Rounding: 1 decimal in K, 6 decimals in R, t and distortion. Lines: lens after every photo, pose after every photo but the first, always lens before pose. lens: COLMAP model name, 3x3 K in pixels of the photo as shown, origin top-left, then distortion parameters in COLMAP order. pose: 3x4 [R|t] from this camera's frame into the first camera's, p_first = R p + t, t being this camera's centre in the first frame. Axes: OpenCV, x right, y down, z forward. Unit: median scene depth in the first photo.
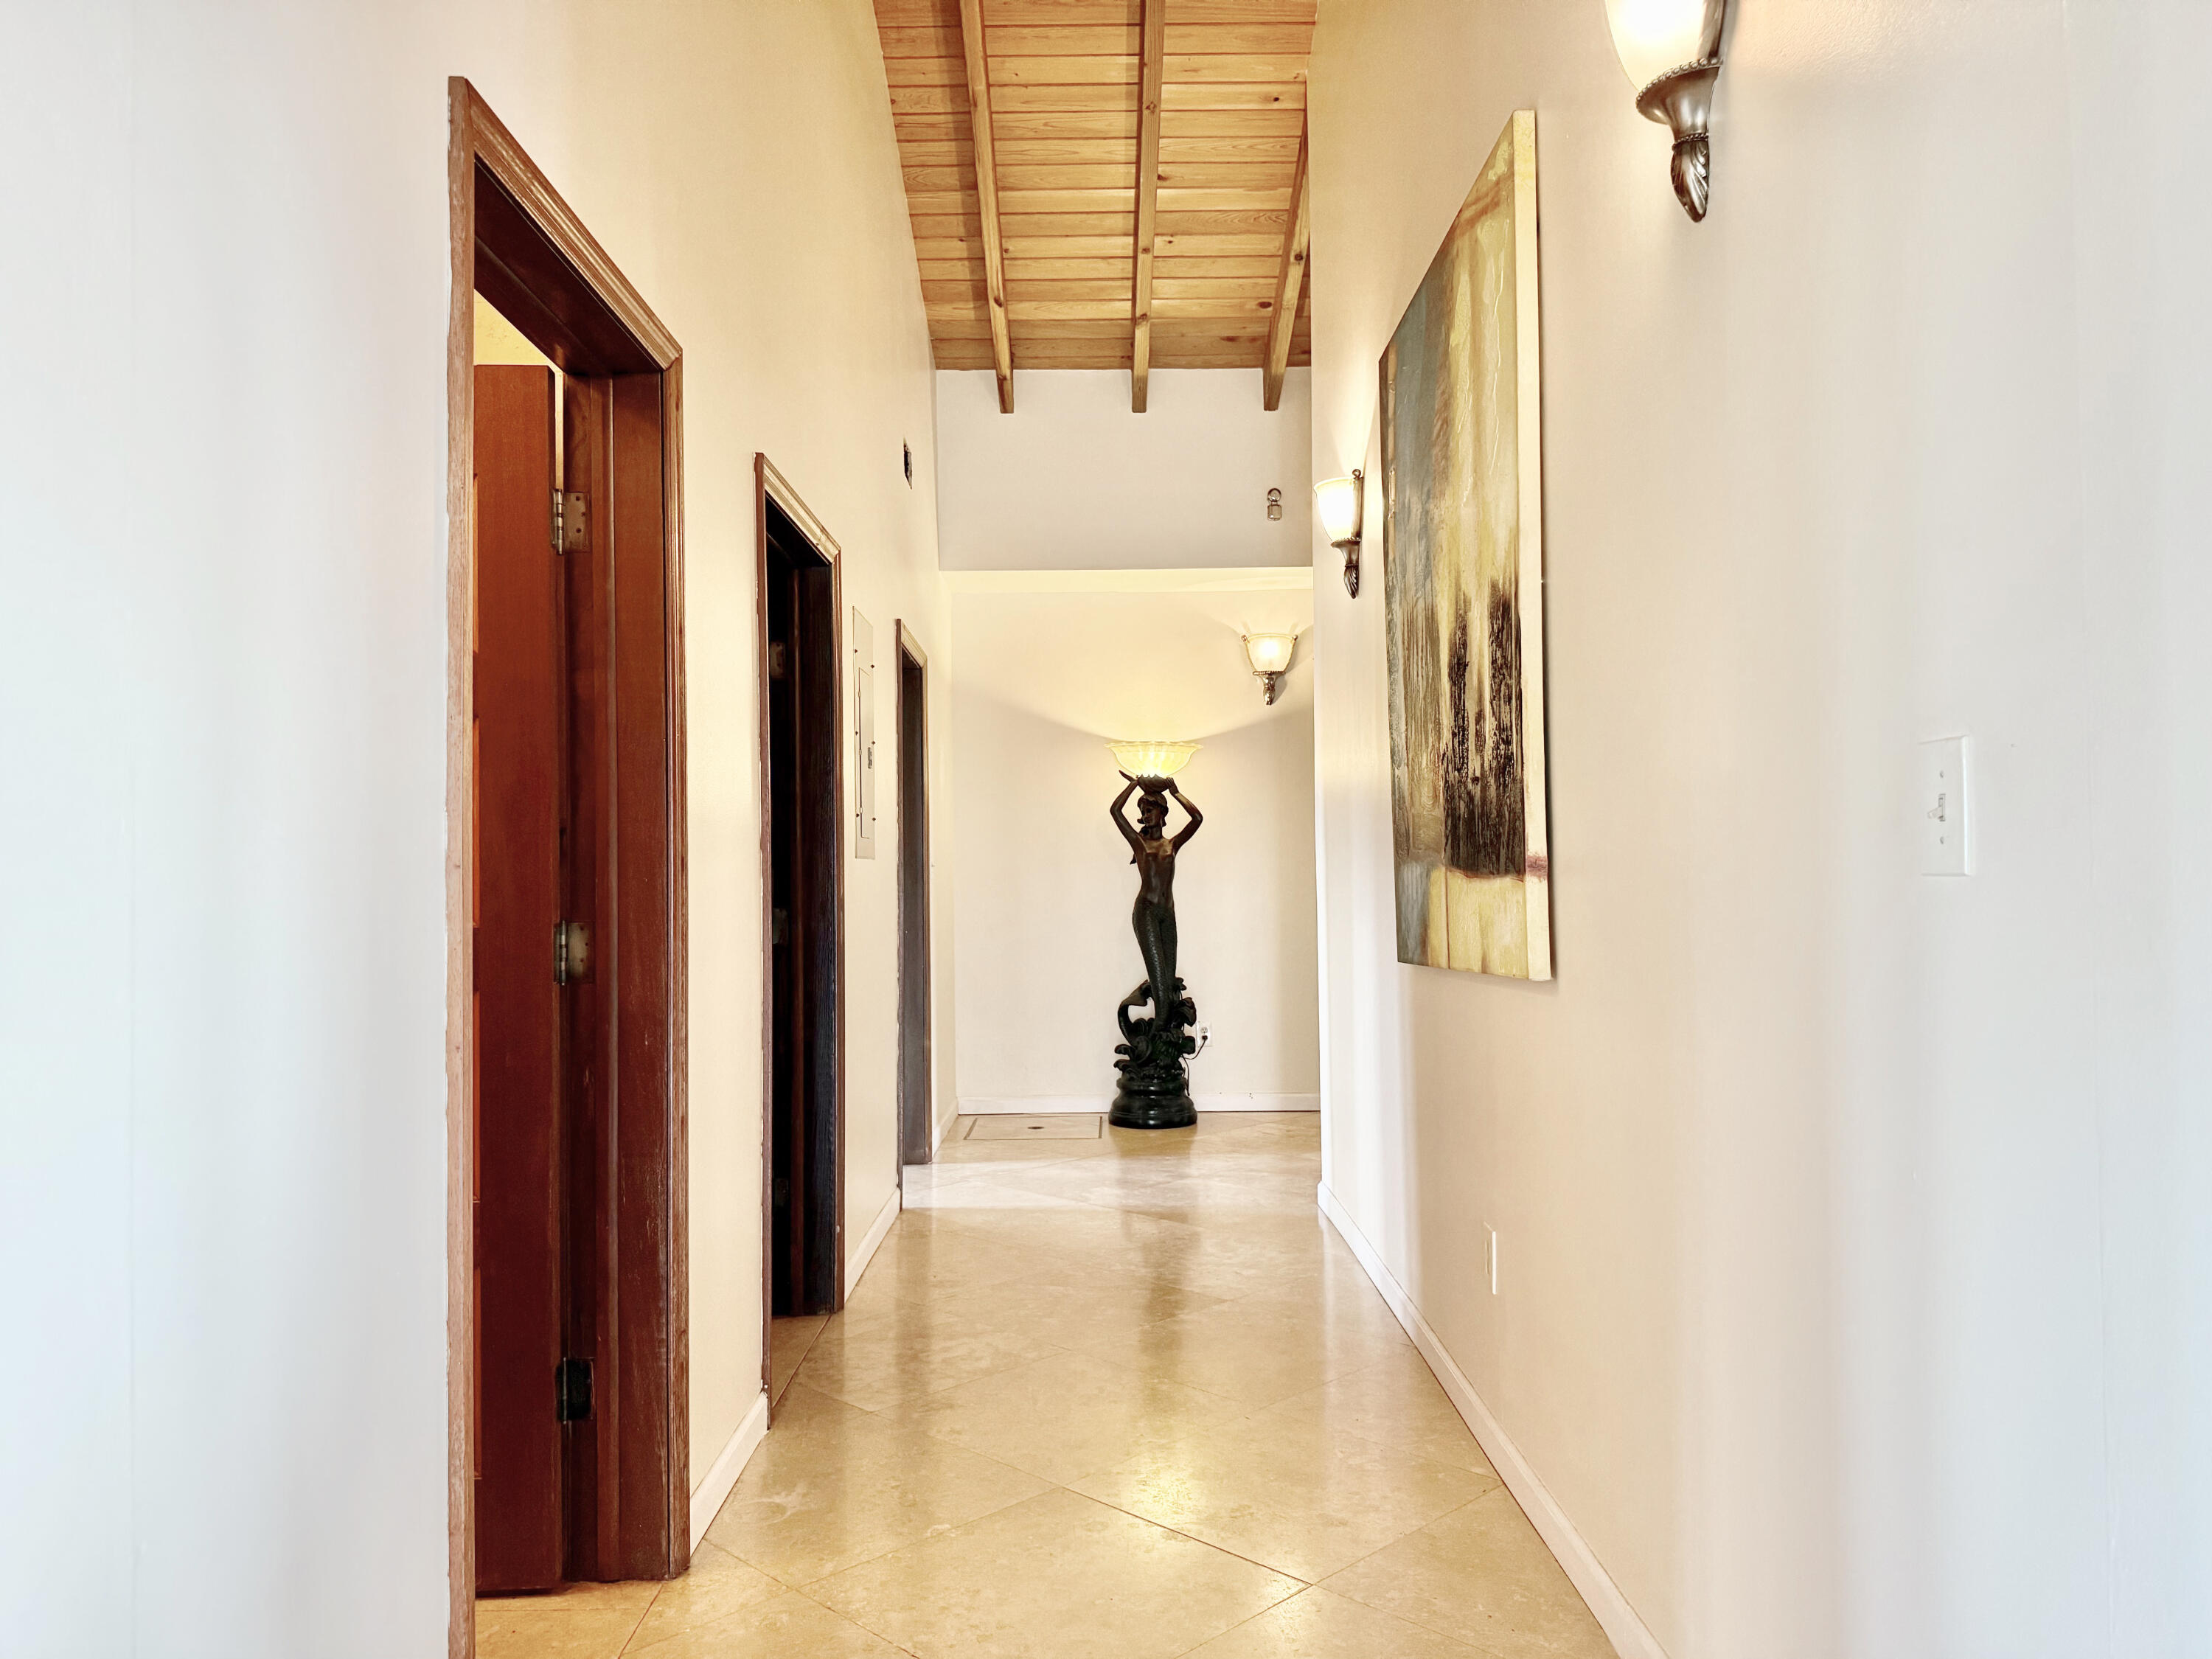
lens RADIAL K [[1574.2, 0, 1108.5], [0, 1574.2, 831.1], [0, 0, 1]] dist [0.040356, -0.052376]
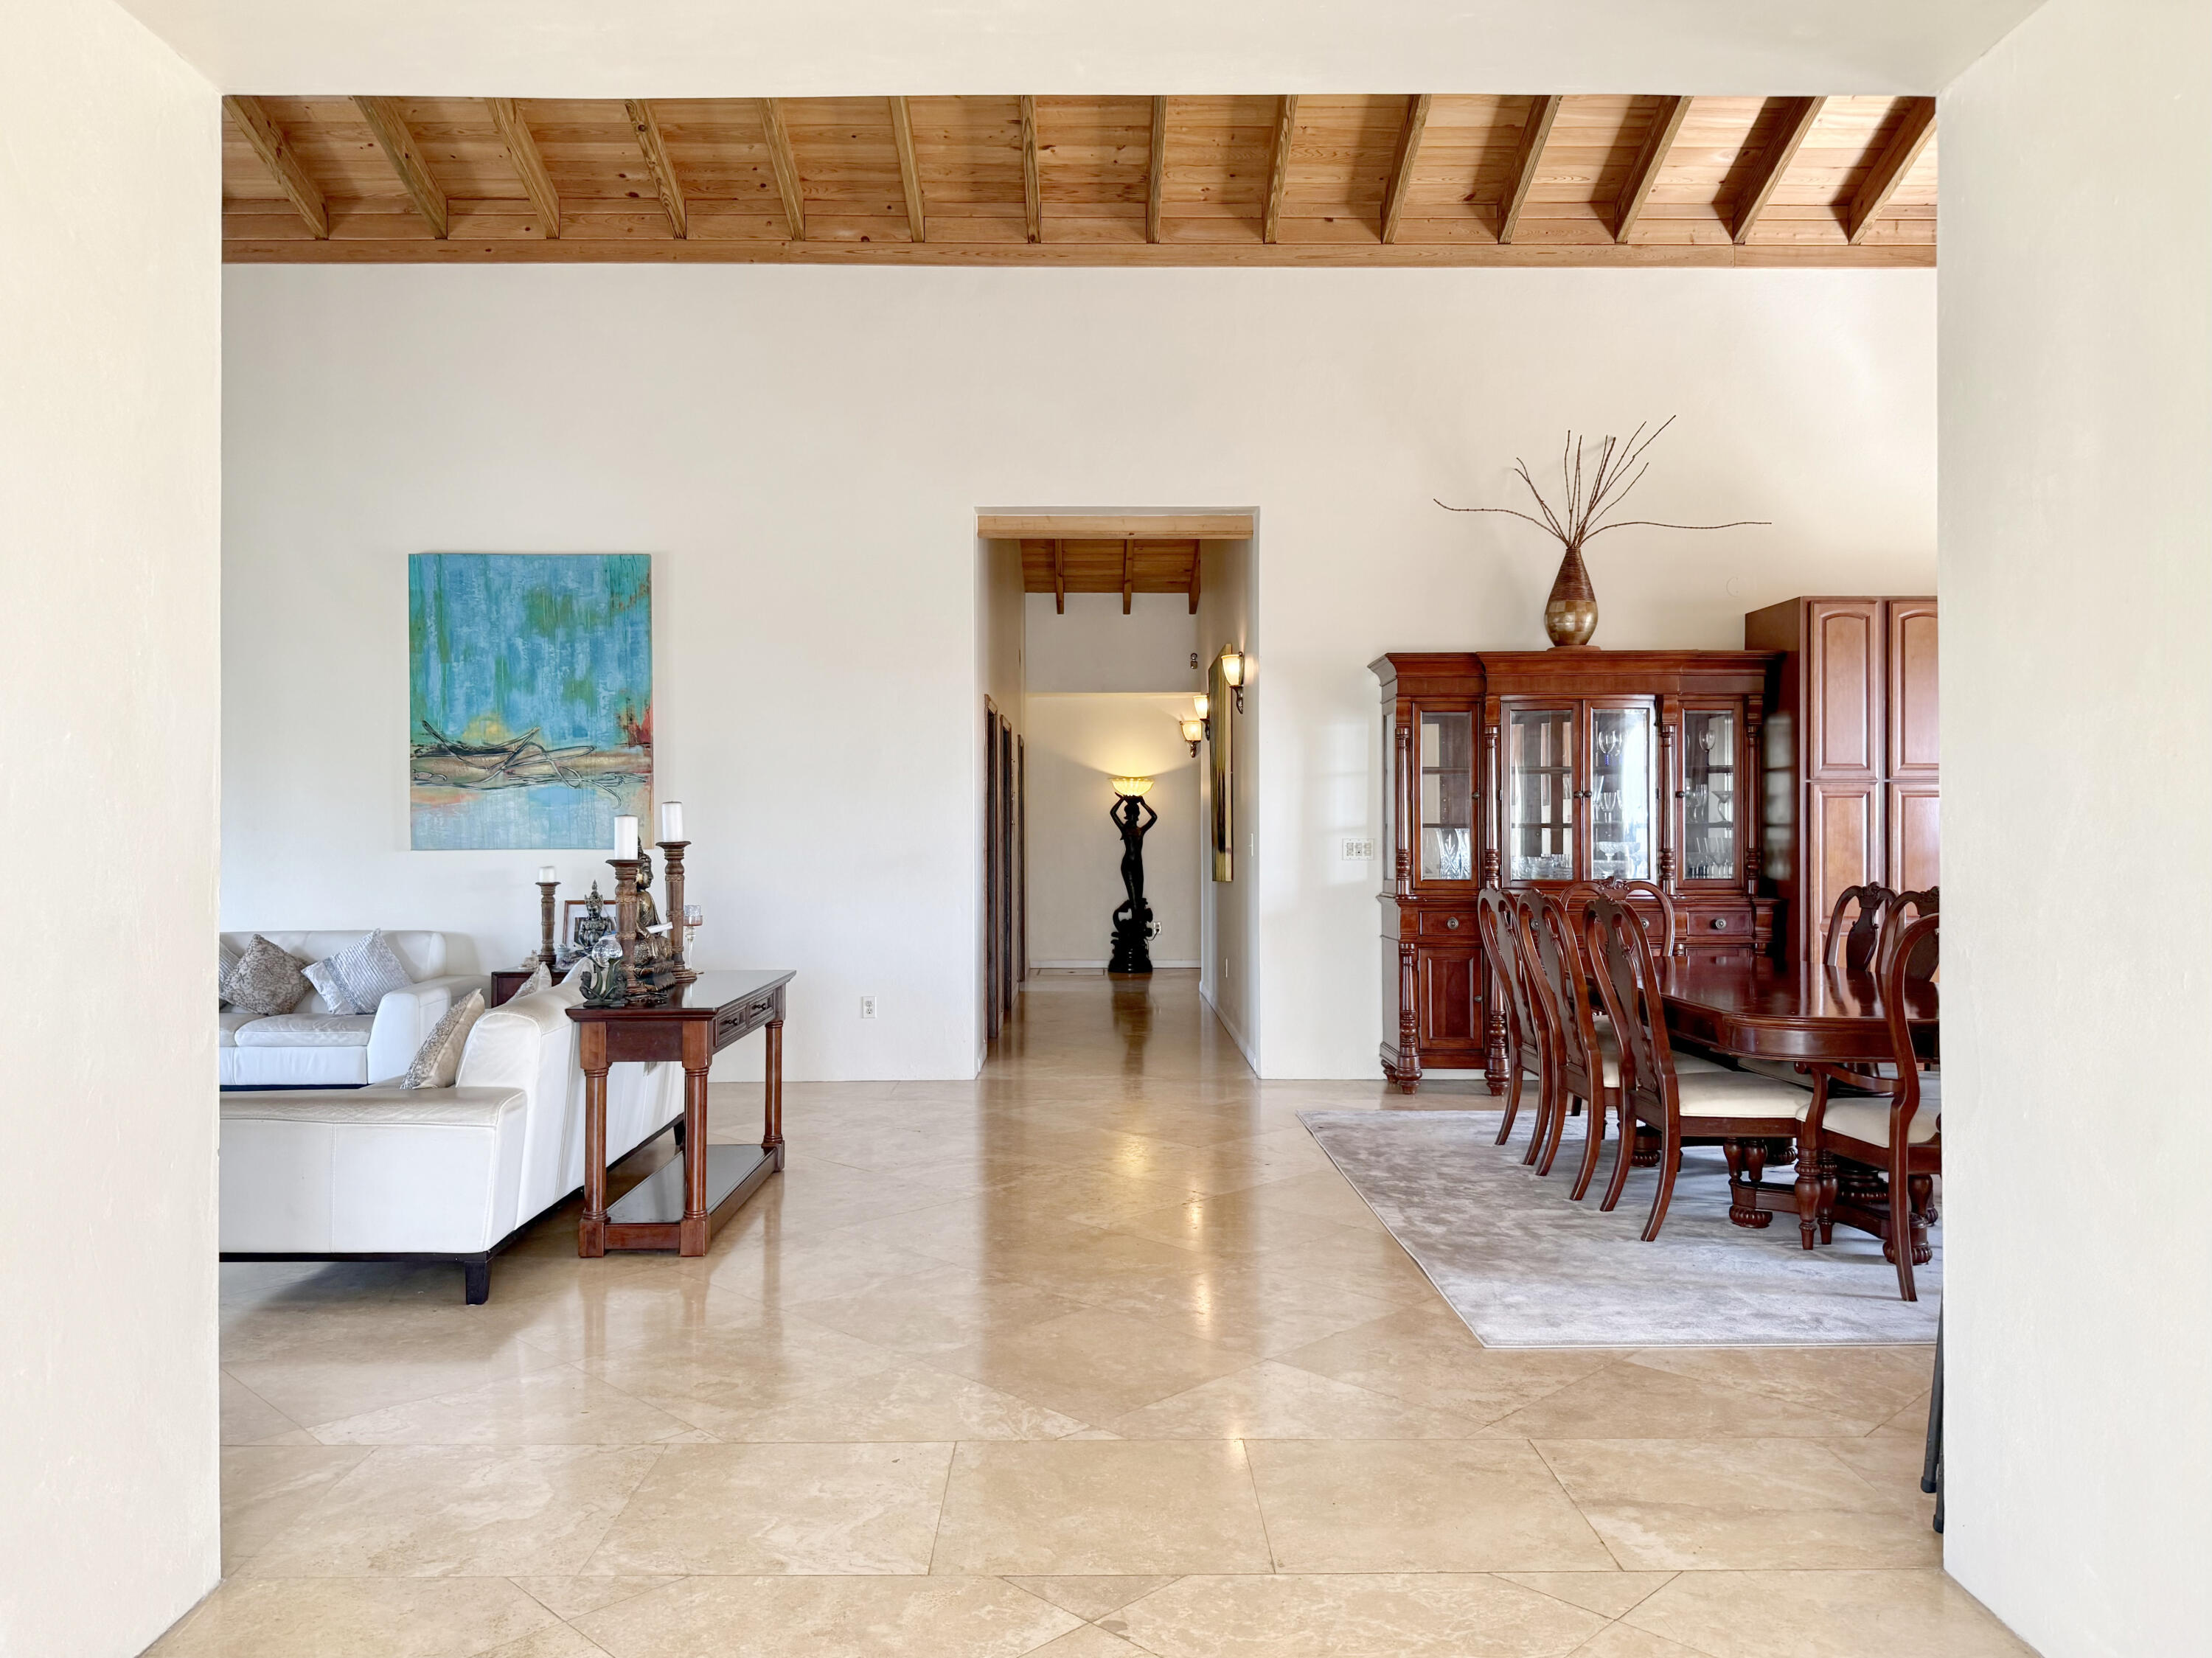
lens RADIAL K [[1574.1, 0, 1113.0], [0, 1574.1, 838.6], [0, 0, 1]] dist [0.040356, -0.052376]
pose [[0.999816, 0.008270, 0.017282, -0.028770], [-0.008623, 0.999754, 0.020443, -0.020465], [-0.017109, -0.020588, 0.999642, -0.957416]]
